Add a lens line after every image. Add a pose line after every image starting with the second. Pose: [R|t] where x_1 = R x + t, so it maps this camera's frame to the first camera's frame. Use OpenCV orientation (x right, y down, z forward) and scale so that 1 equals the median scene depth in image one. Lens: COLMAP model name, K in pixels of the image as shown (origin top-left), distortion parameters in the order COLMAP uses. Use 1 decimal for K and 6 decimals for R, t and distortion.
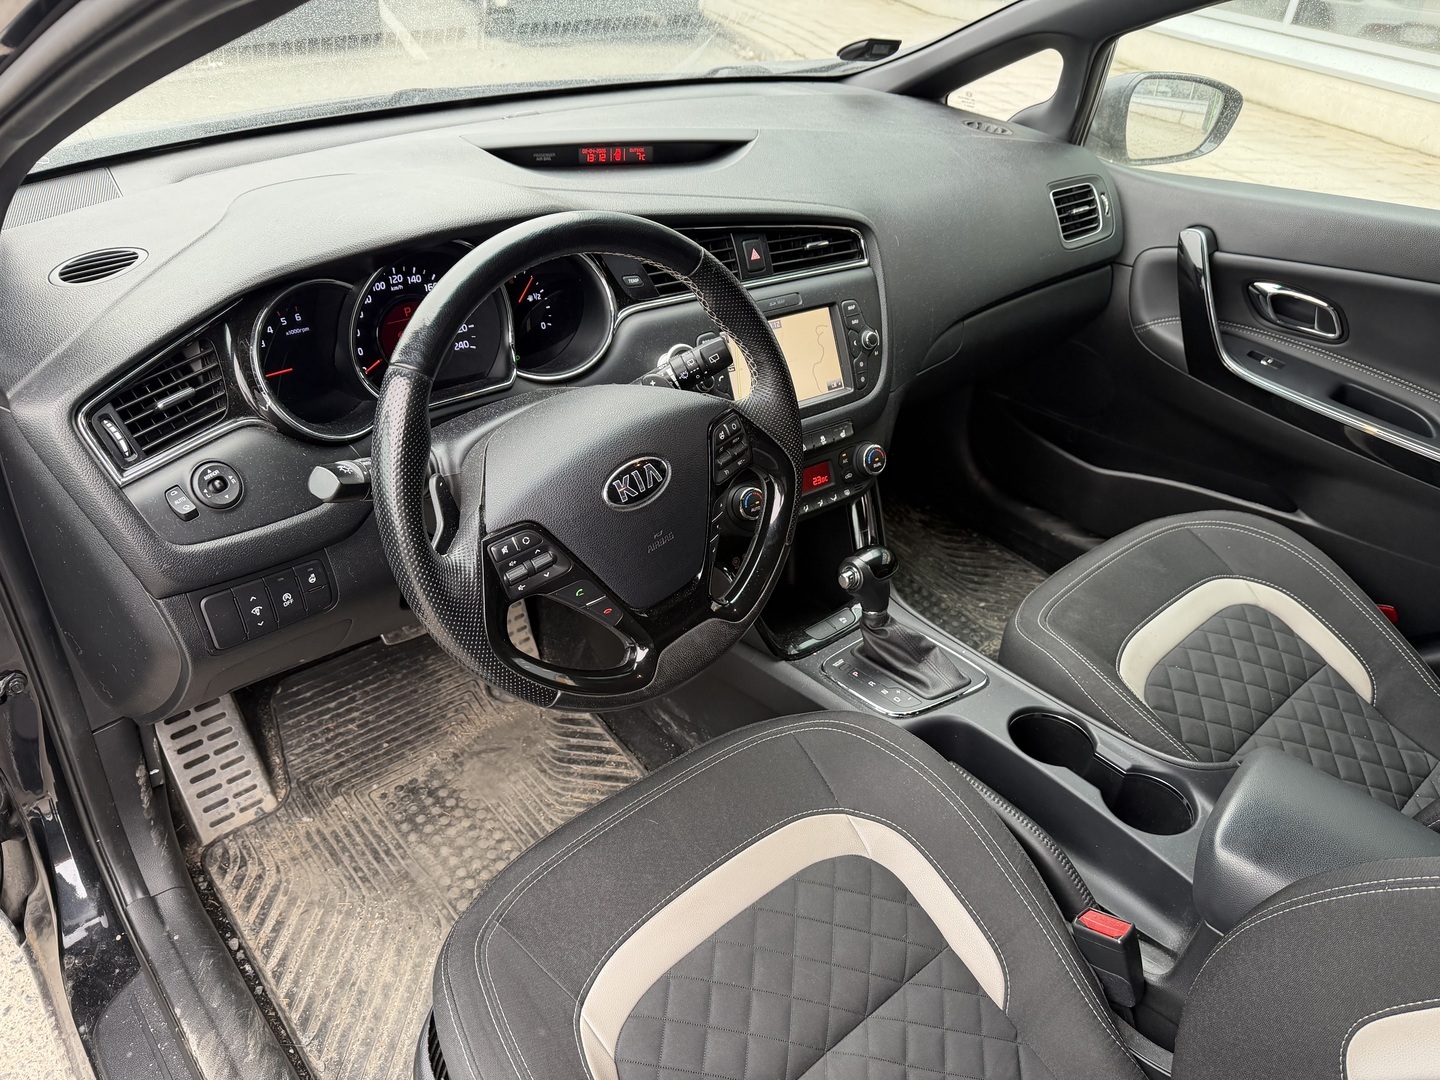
lens RADIAL K [[1030.6, 0, 720.0], [0, 1030.6, 540.0], [0, 0, 1]] dist [0.058058, -0.061452]
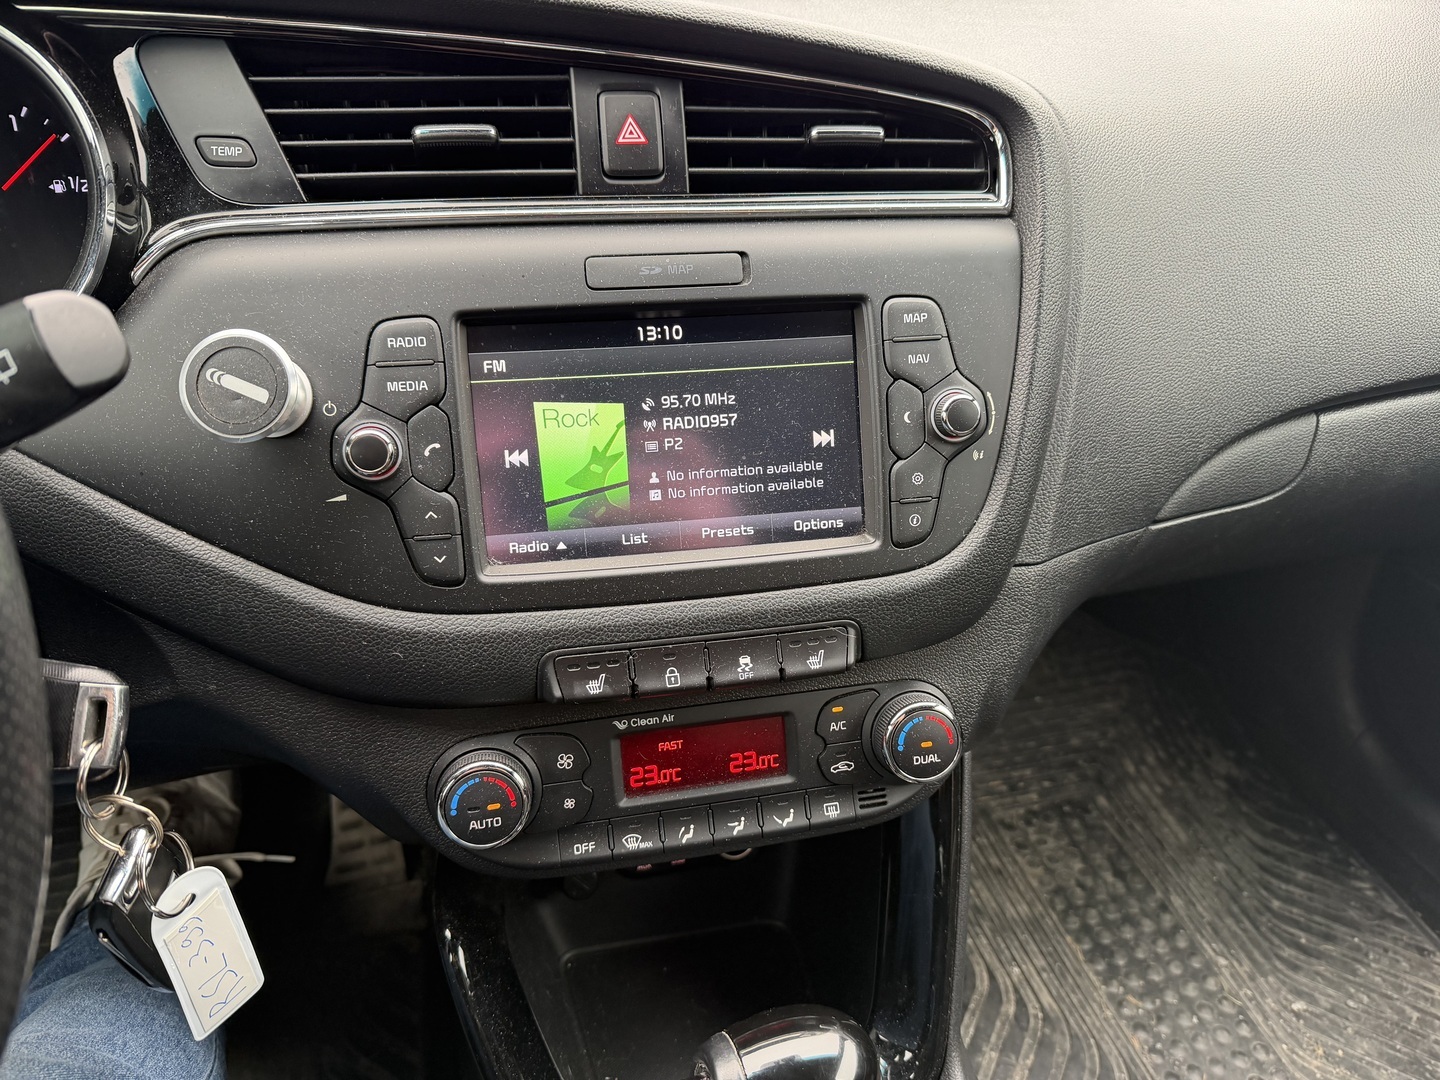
lens RADIAL K [[1006.4, 0, 732.9], [0, 1006.4, 545.6], [0, 0, 1]] dist [0.086147, -0.127679]
pose [[0.912655, 0.191639, -0.361021, 0.208223], [-0.208182, 0.978064, -0.007099, -0.131330], [0.351741, 0.081637, 0.932531, 0.652650]]
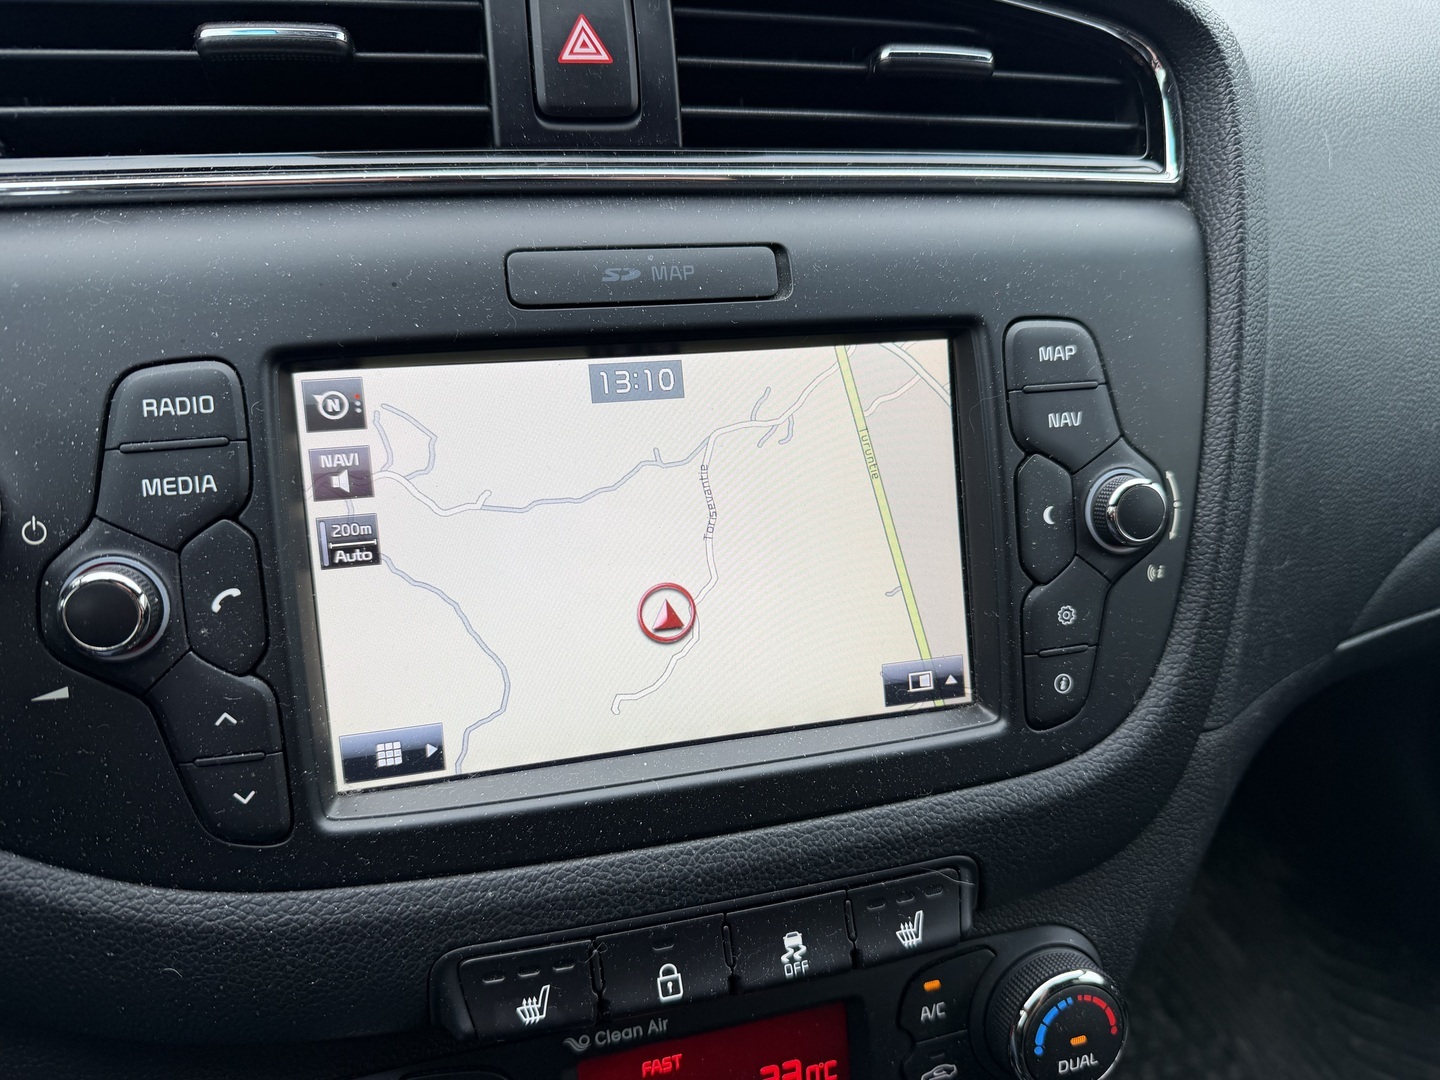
lens RADIAL K [[1054.8, 0, 745.5], [0, 1054.8, 544.7], [0, 0, 1]] dist [0.000993, -0.059860]
pose [[0.939825, 0.163873, -0.299790, 0.136941], [-0.187662, 0.980848, -0.052154, -0.160085], [0.285502, 0.105275, 0.952579, 0.767357]]
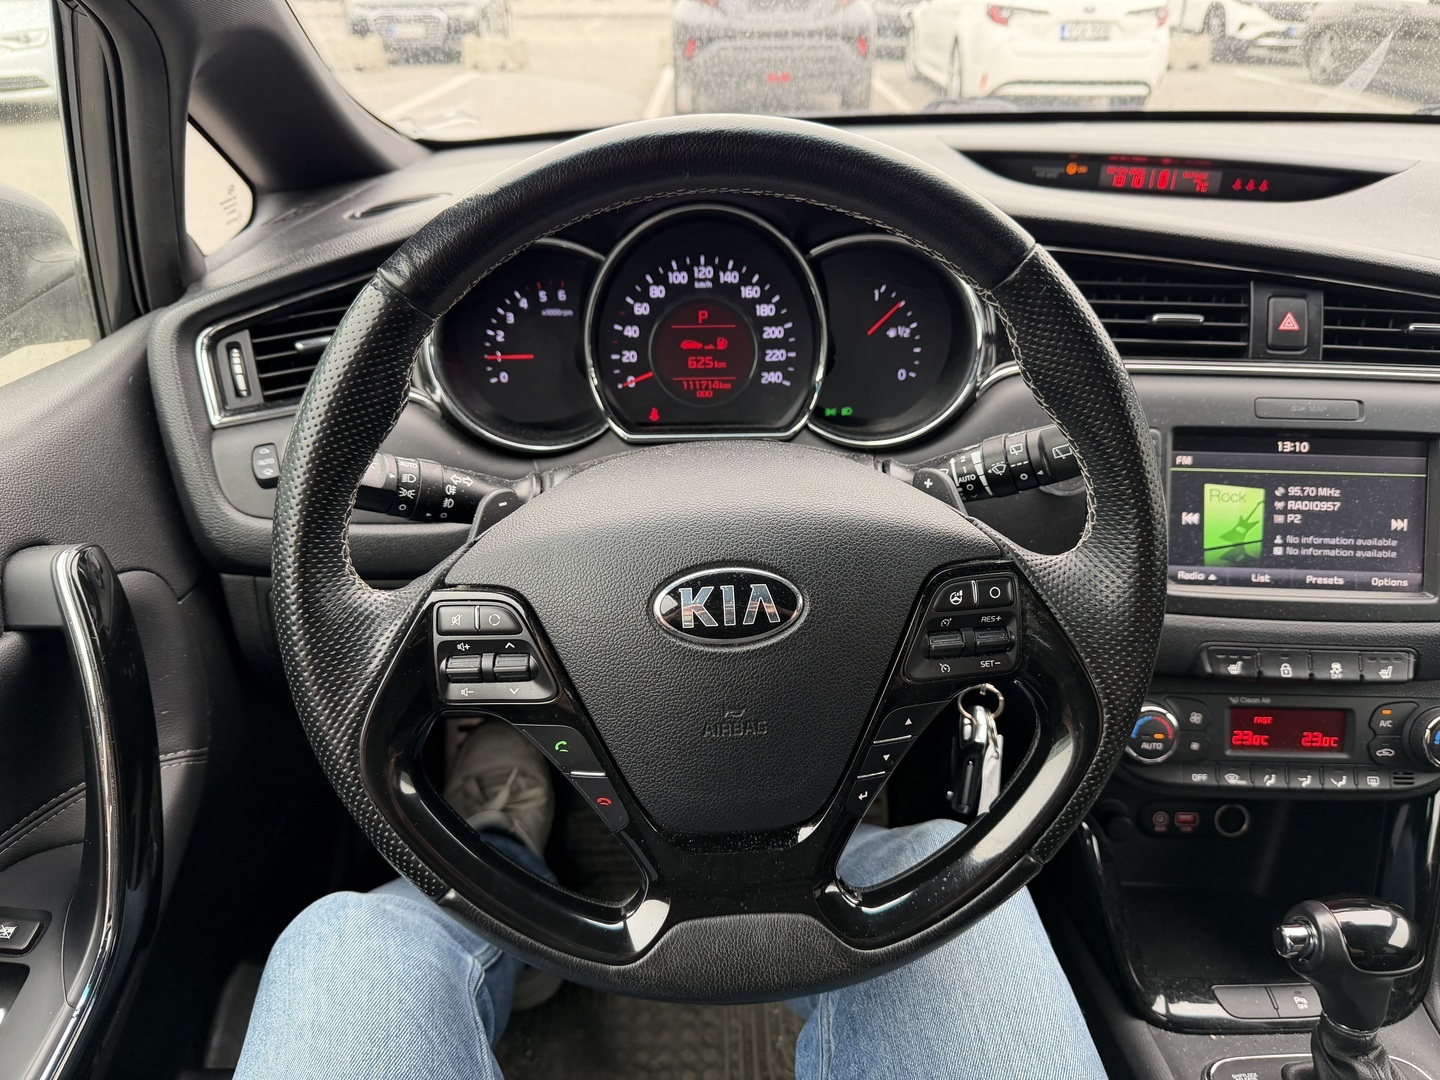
lens RADIAL K [[997.6, 0, 723.5], [0, 997.6, 538.7], [0, 0, 1]] dist [0.006673, -0.054244]
pose [[0.757856, 0.251228, -0.602112, 0.147519], [-0.315853, 0.948807, -0.001668, -0.059124], [0.570869, 0.191442, 0.798410, 0.384021]]
